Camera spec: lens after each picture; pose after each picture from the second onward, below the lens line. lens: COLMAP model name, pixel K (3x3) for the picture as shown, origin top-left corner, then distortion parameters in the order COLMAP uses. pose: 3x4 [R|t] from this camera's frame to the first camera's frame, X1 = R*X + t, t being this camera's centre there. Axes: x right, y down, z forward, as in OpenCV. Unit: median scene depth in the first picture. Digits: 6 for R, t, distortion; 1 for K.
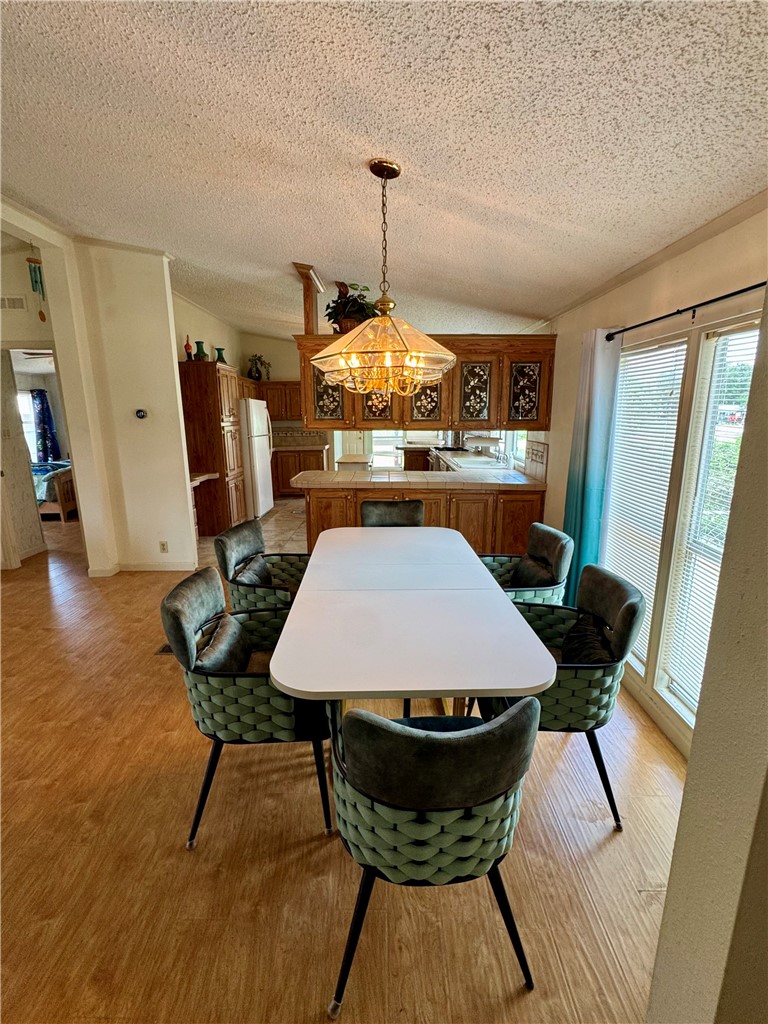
lens RADIAL K [[448.4, 0, 384.0], [0, 448.4, 512.0], [0, 0, 1]] dist [0.016182, 0.000196]
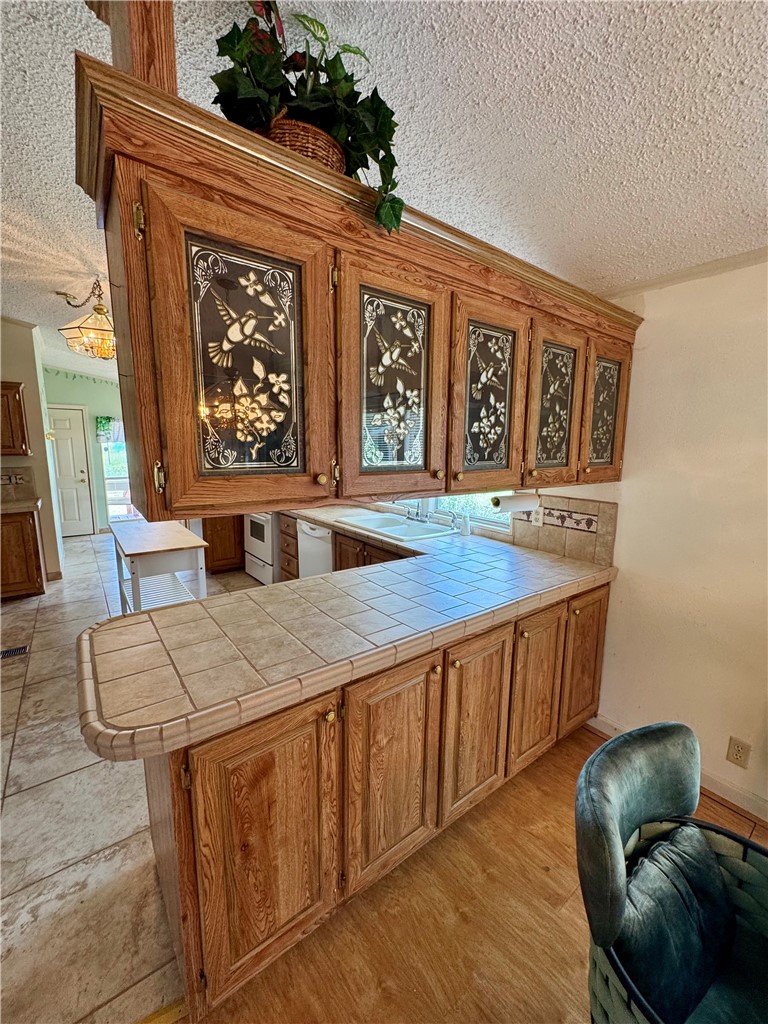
lens RADIAL K [[409.6, 0, 384.0], [0, 409.6, 512.0], [0, 0, 1]] dist [-0.000468, 0.000297]
pose [[0.783098, -0.085037, 0.616057, -0.220216], [0.122313, 0.992319, -0.018504, -0.169672], [-0.609752, 0.089843, 0.787484, 0.769005]]
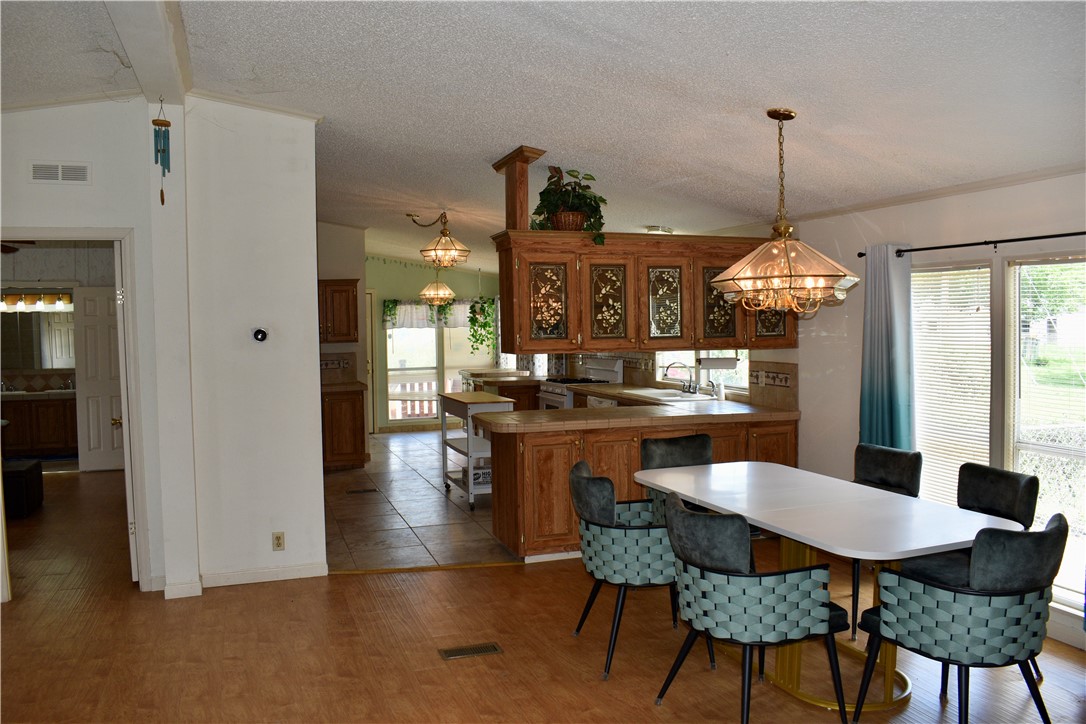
lens RADIAL K [[844.6, 0, 543.0], [0, 844.6, 362.0], [0, 0, 1]] dist [-0.096691, 0.014794]
pose [[0.937828, -0.022863, 0.346347, -0.624702], [0.085593, 0.982247, -0.166926, 0.065662], [-0.336382, 0.186193, 0.923136, -0.281954]]
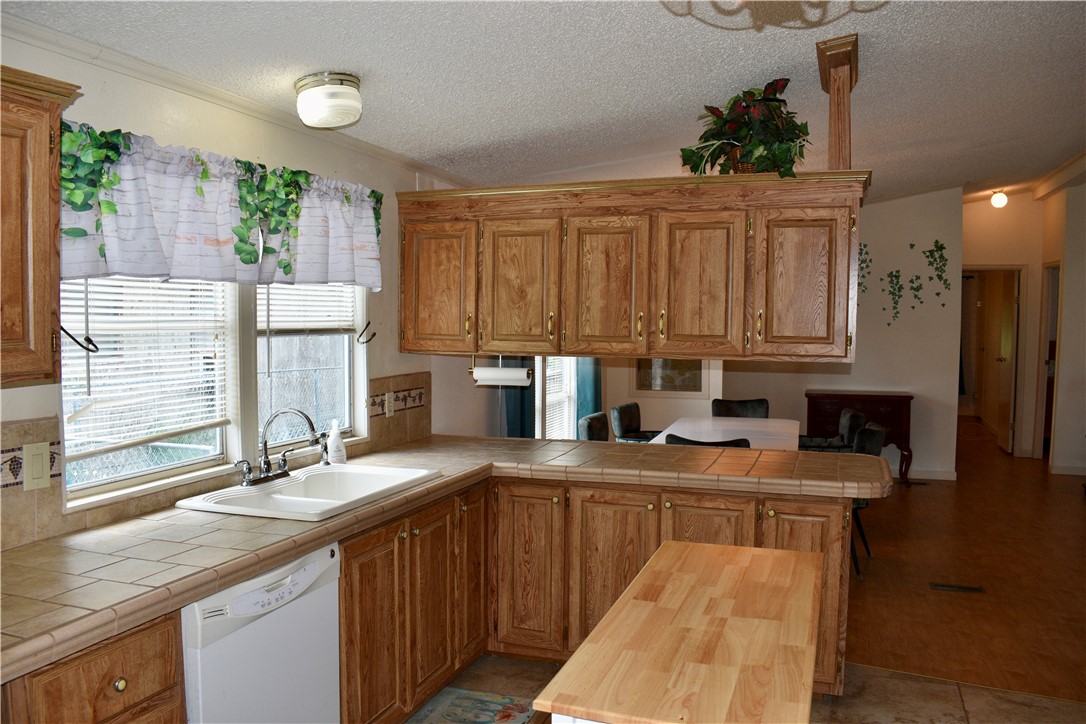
lens RADIAL K [[844.6, 0, 543.0], [0, 844.6, 362.0], [0, 0, 1]] dist [-0.096691, 0.014794]
pose [[-0.946461, -0.018915, 0.322265, -0.153359], [0.071179, 0.961485, 0.265479, -0.465234], [-0.314874, 0.274204, -0.908662, 2.023432]]
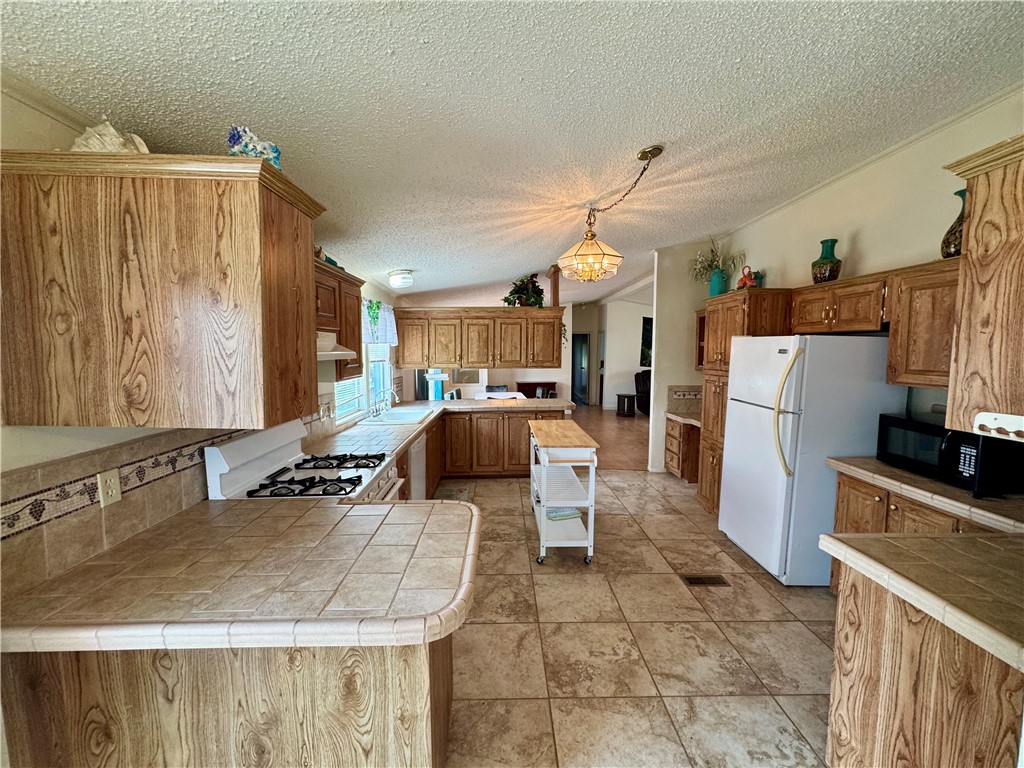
lens RADIAL K [[409.6, 0, 512.0], [0, 409.6, 384.0], [0, 0, 1]] dist [-0.000468, 0.000297]
pose [[-0.998784, 0.010181, -0.048233, 0.050594], [-0.004811, 0.953635, 0.300926, -0.568070], [0.049060, 0.300792, -0.952427, 2.429163]]
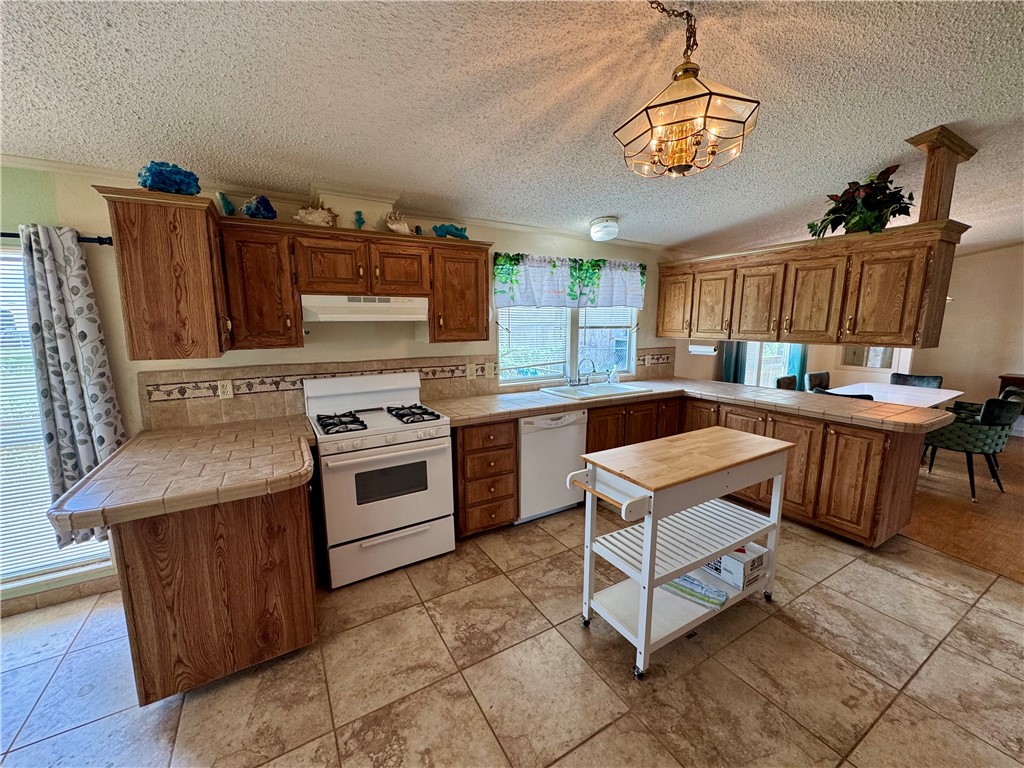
lens RADIAL K [[409.6, 0, 512.0], [0, 409.6, 384.0], [0, 0, 1]] dist [-0.000468, 0.000297]
pose [[-0.525870, -0.126035, 0.841175, -0.408140], [0.193671, 0.945240, 0.262703, -0.461593], [-0.828222, 0.301059, -0.472664, 2.019319]]
